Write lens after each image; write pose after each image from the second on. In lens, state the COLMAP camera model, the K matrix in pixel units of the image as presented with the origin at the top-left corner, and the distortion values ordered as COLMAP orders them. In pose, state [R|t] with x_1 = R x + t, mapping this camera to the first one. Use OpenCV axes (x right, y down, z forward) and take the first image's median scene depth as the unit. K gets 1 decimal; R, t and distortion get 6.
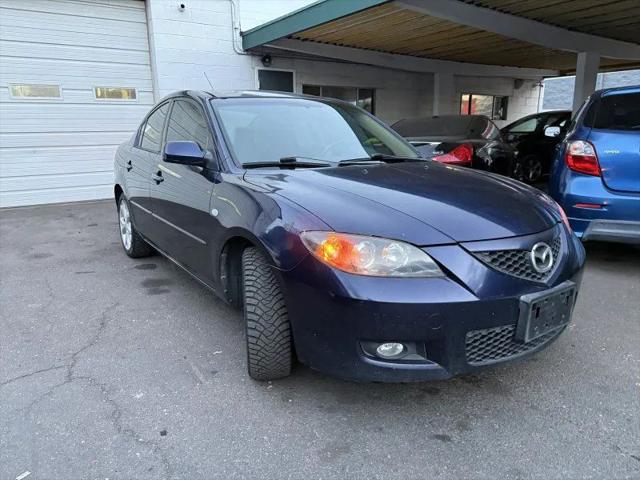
lens RADIAL K [[453.9, 0, 313.9], [0, 453.9, 237.9], [0, 0, 1]] dist [0.030551, -0.038242]
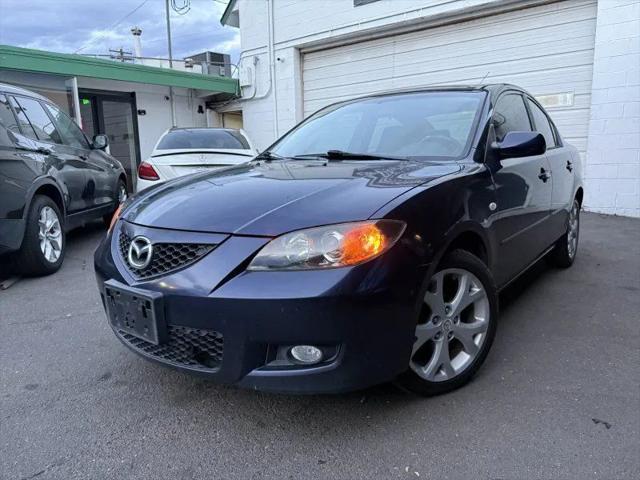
lens RADIAL K [[453.9, 0, 313.9], [0, 453.9, 237.9], [0, 0, 1]] dist [0.030551, -0.038242]
pose [[0.319025, 0.173044, -0.931815, 0.850037], [-0.202563, 0.972921, 0.111326, -0.090947], [0.925846, 0.153235, 0.345438, 0.580715]]
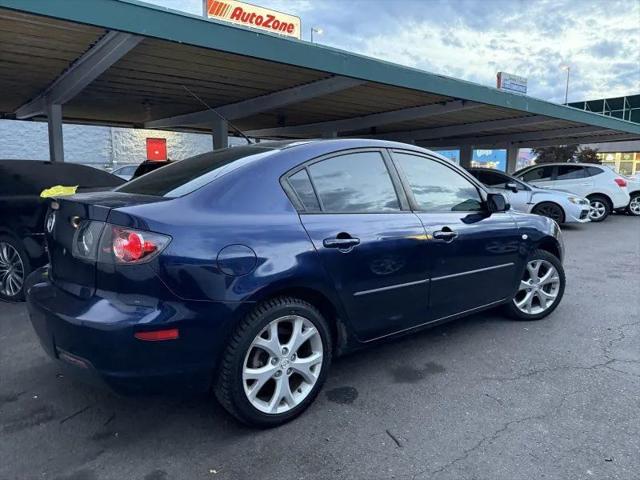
lens RADIAL K [[454.0, 0, 320.8], [0, 454.0, 237.6], [0, 0, 1]] dist [0.027101, -0.031330]
pose [[-0.095203, -0.131680, 0.986710, -1.271665], [0.217180, 0.964587, 0.149682, -0.332678], [-0.971478, 0.228544, -0.063234, 1.336223]]
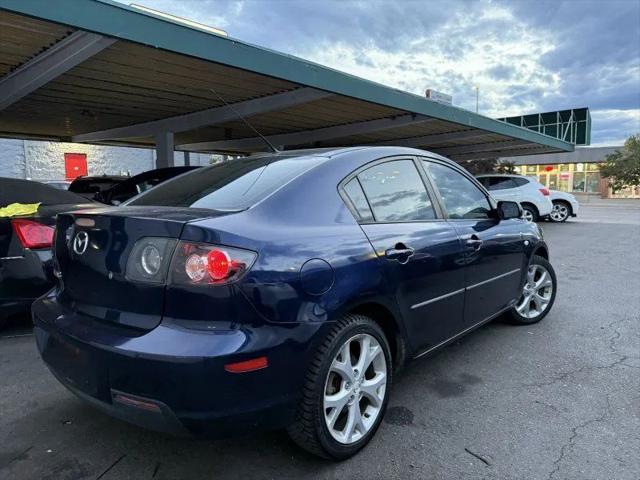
lens RADIAL K [[453.9, 0, 313.9], [0, 453.9, 237.9], [0, 0, 1]] dist [0.030551, -0.038242]
pose [[-0.251173, -0.094451, 0.963323, -1.183322], [0.226908, 0.961750, 0.153460, -0.370158], [-0.940970, 0.257130, -0.220134, 1.543222]]
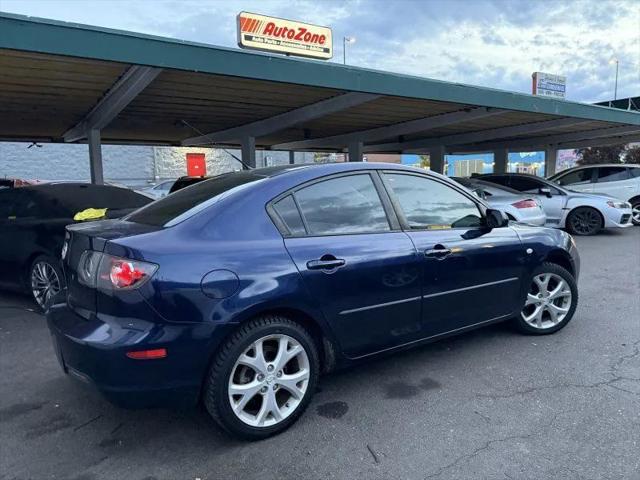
lens RADIAL K [[453.9, 0, 313.9], [0, 453.9, 237.9], [0, 0, 1]] dist [0.030551, -0.038242]
pose [[0.006034, -0.117342, 0.993073, -1.316059], [0.248208, 0.962189, 0.112184, -0.343095], [-0.968688, 0.245812, 0.034931, 1.234182]]
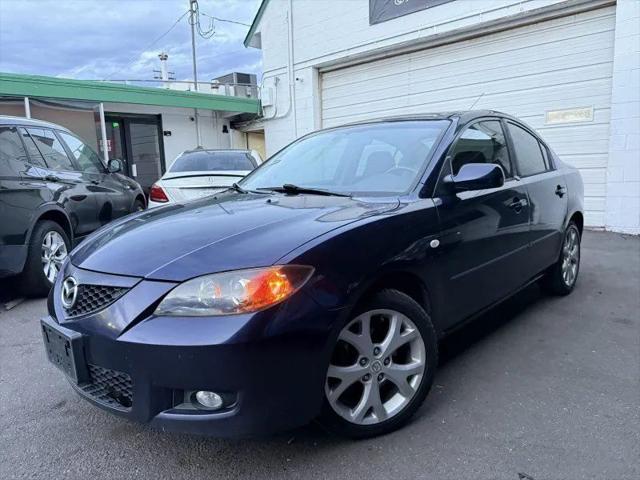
lens RADIAL K [[452.1, 0, 311.5], [0, 452.1, 239.5], [0, 0, 1]] dist [0.054769, -0.080670]
pose [[0.233631, 0.152156, -0.960346, 0.886737], [-0.195302, 0.974894, 0.106949, -0.154463], [0.952509, 0.162571, 0.257482, 0.707479]]
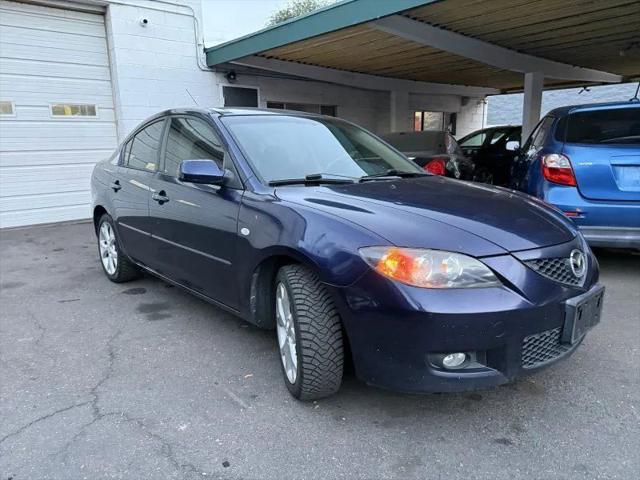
lens RADIAL K [[454.0, 0, 320.8], [0, 454.0, 237.6], [0, 0, 1]] dist [0.027101, -0.031330]
pose [[0.990769, -0.036149, 0.130654, -0.137984], [0.040450, 0.998718, -0.030417, -0.005097], [-0.129387, 0.035422, 0.990961, 0.006738]]
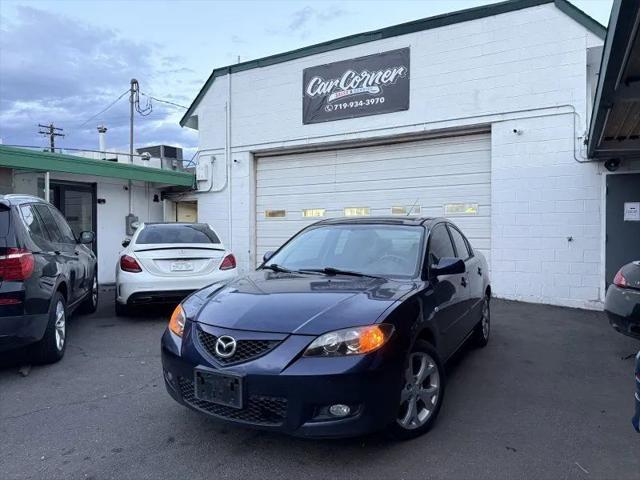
lens RADIAL K [[450.8, 0, 315.6], [0, 450.8, 234.9], [0, 0, 1]] dist [0.054940, -0.077578]
pose [[0.467076, 0.017422, -0.884046, 1.081643], [-0.209638, 0.973481, -0.091576, -0.128066], [0.859006, 0.228103, 0.458342, 0.300645]]
